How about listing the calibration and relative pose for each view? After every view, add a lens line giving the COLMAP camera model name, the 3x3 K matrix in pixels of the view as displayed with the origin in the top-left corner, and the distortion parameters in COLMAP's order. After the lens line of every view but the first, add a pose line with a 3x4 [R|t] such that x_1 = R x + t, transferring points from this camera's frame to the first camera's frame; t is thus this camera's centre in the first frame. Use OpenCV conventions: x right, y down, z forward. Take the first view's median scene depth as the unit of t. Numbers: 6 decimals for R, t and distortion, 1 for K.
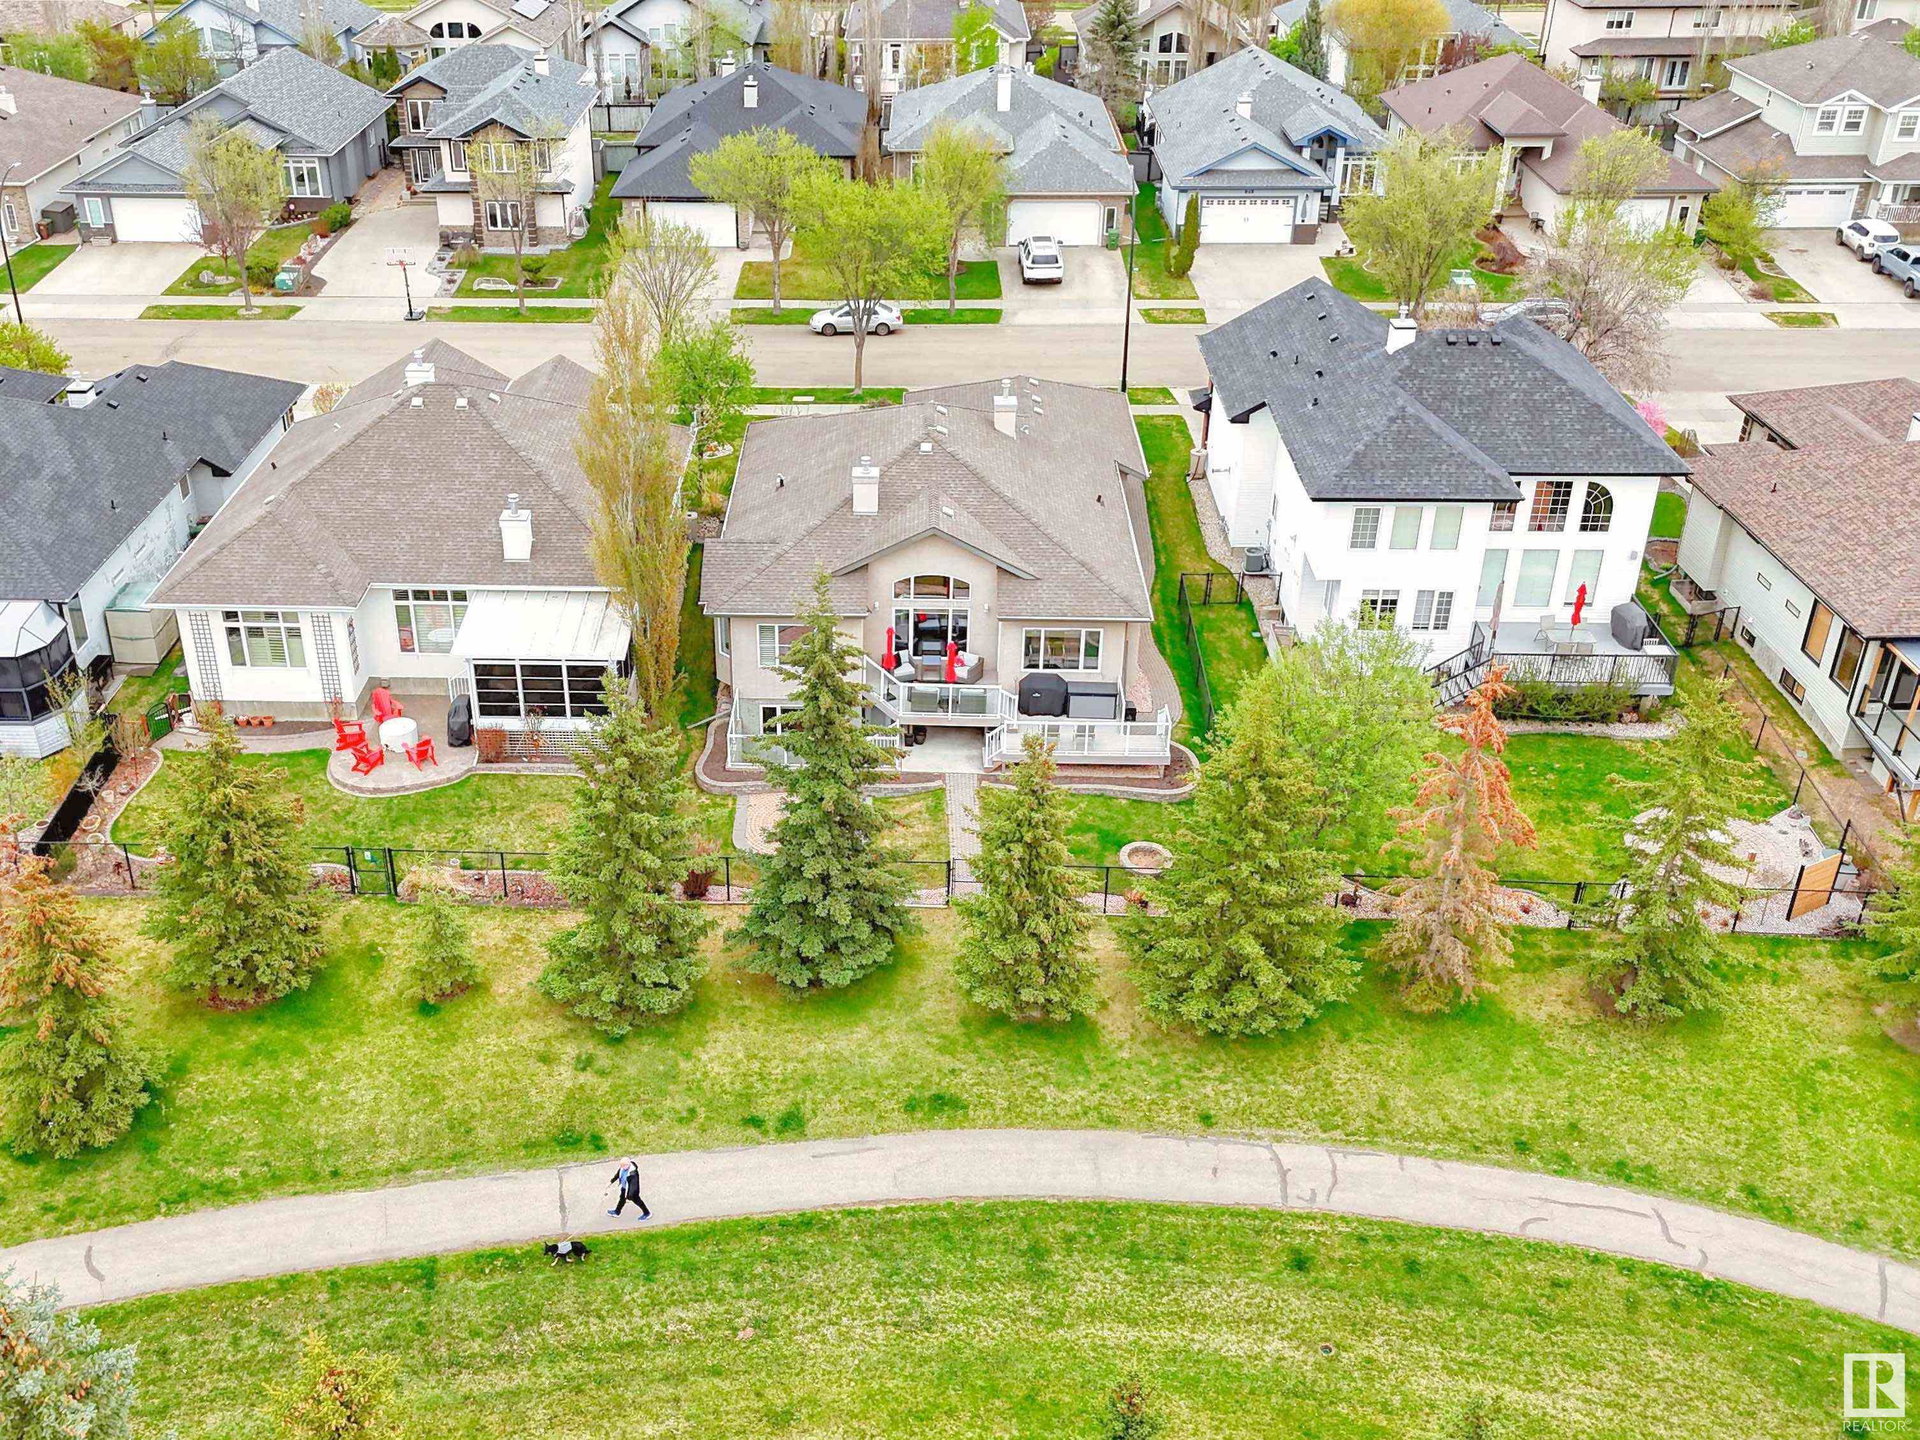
lens RADIAL K [[1868.9, 0, 845.7], [0, 1868.9, 714.2], [0, 0, 1]] dist [0.110430, -0.152502]
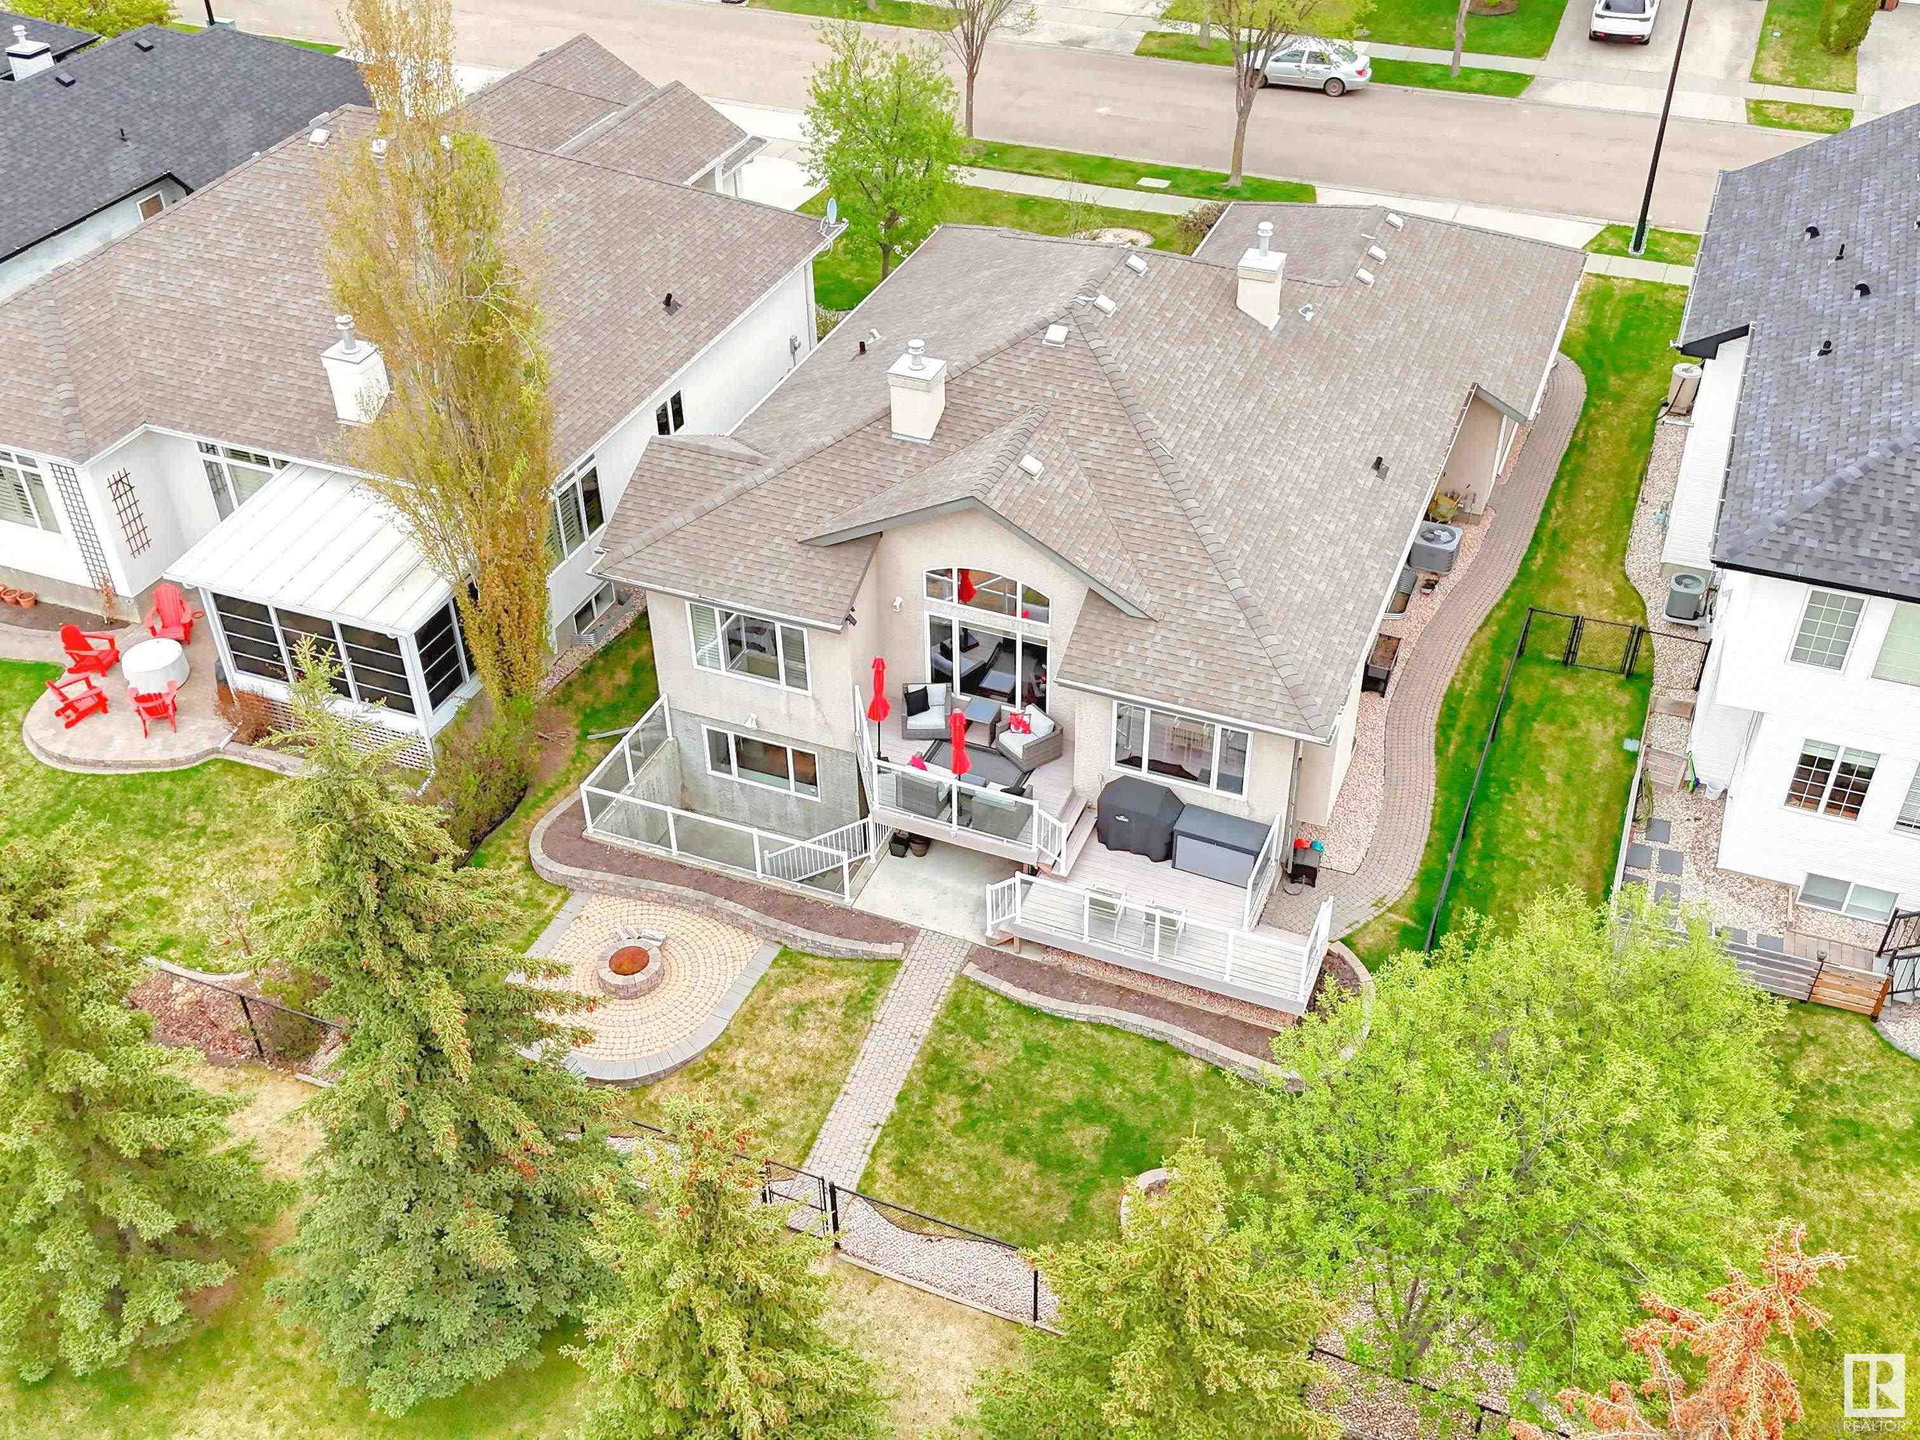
lens RADIAL K [[1876.4, 0, 1008.6], [0, 1876.4, 720.3], [0, 0, 1]] dist [0.104565, -0.147207]
pose [[0.946593, 0.201961, -0.251341, 0.205916], [-0.162174, 0.971967, 0.170235, -0.129641], [0.278676, -0.120383, 0.952810, 0.460549]]
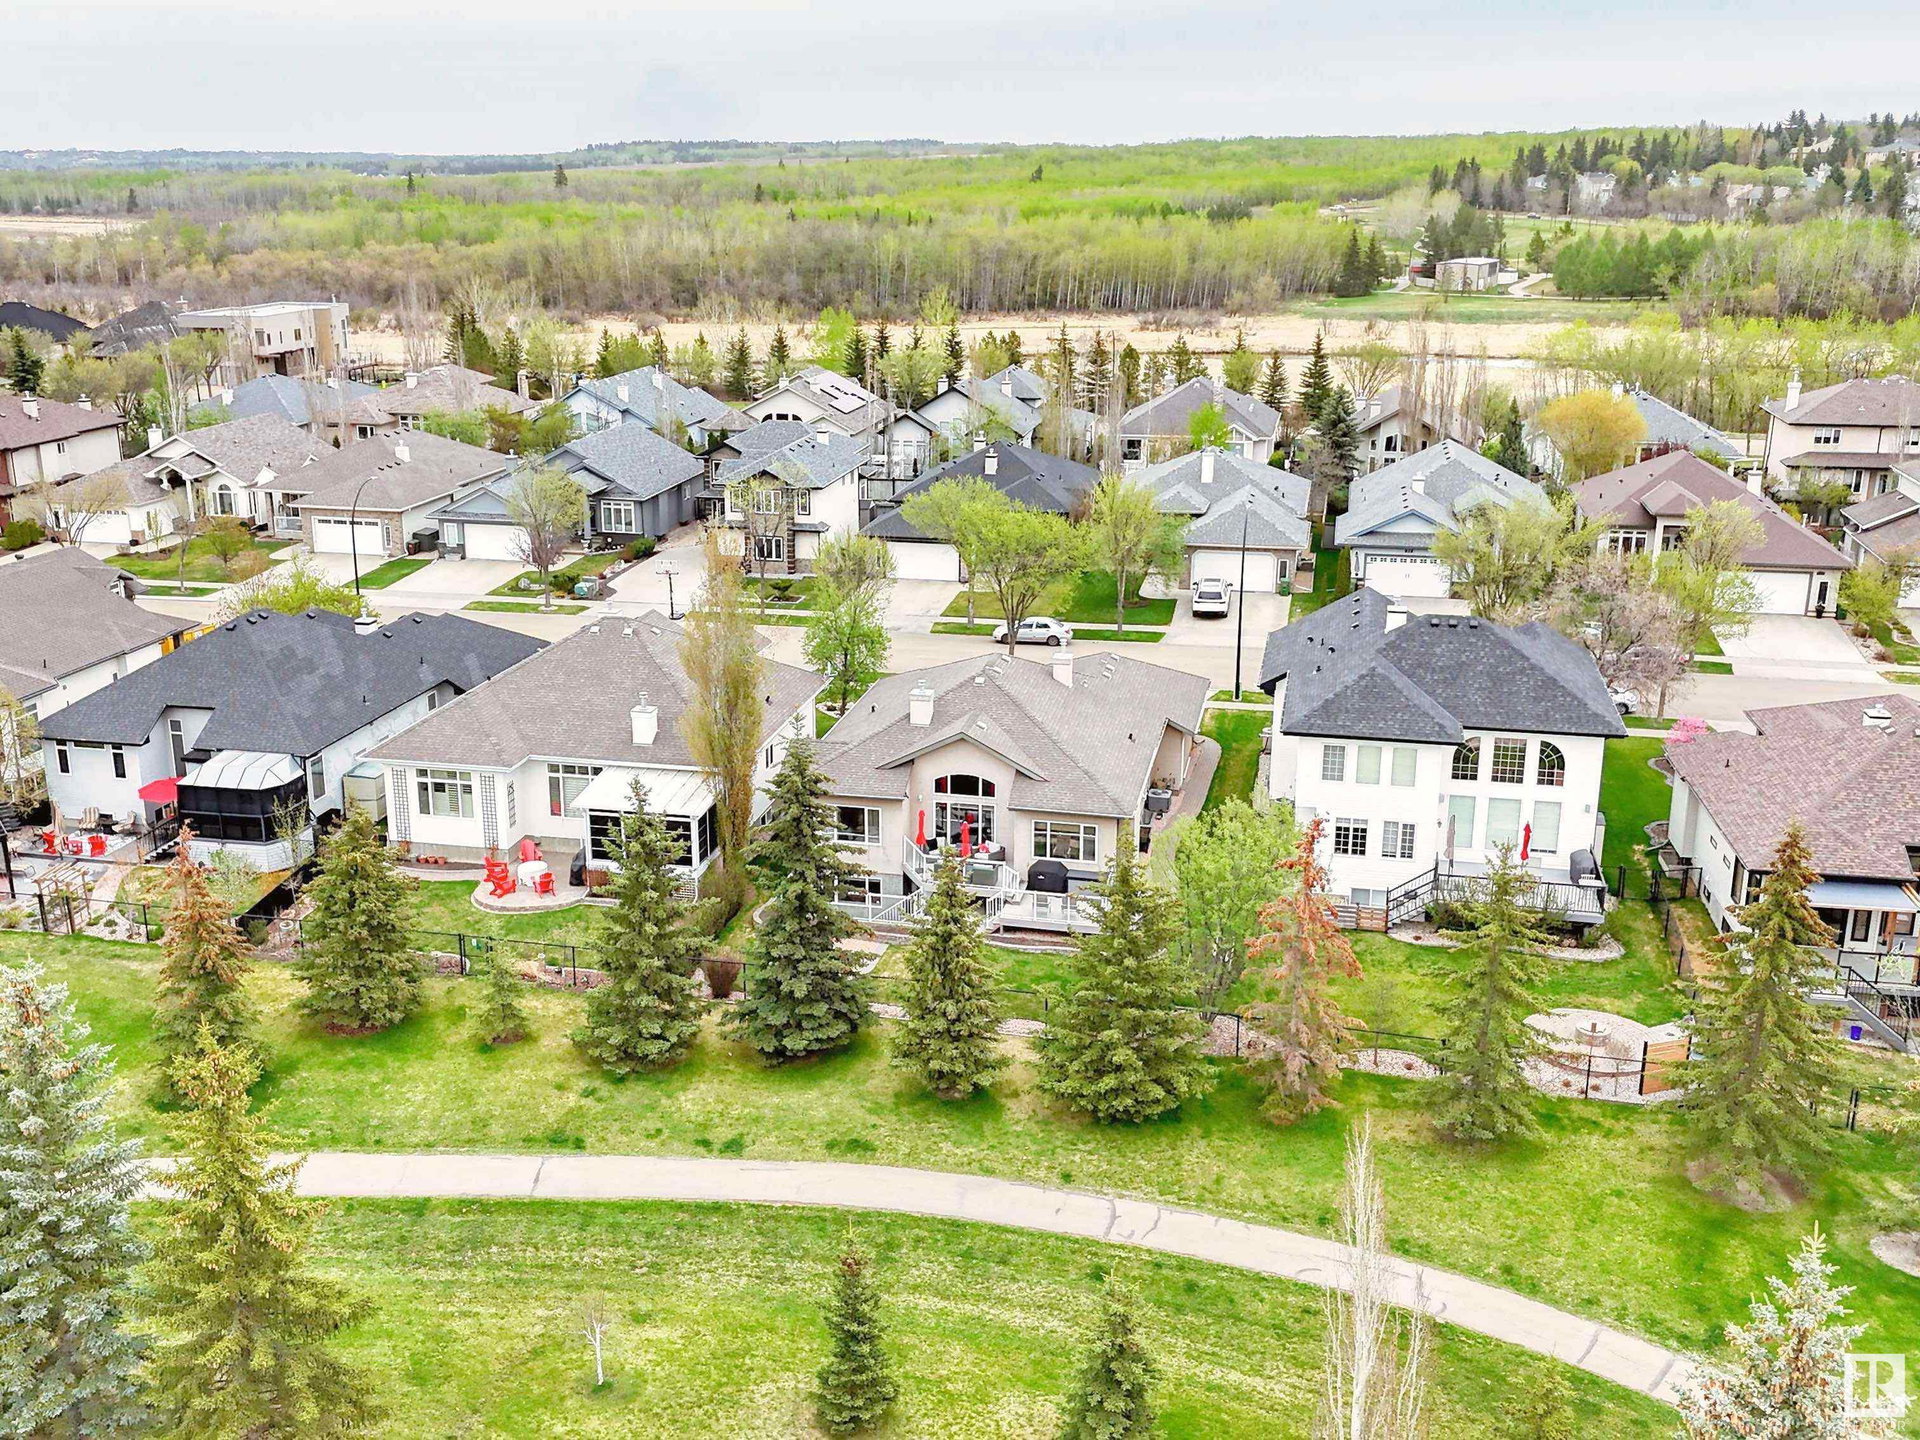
lens RADIAL K [[1856.9, 0, 905.5], [0, 1856.9, 718.1], [0, 0, 1]] dist [0.119155, -0.181340]
pose [[0.982091, 0.055474, -0.180053, 0.226528], [-0.093280, 0.973486, -0.208862, 0.147693], [0.163693, 0.221917, 0.961227, -0.182697]]
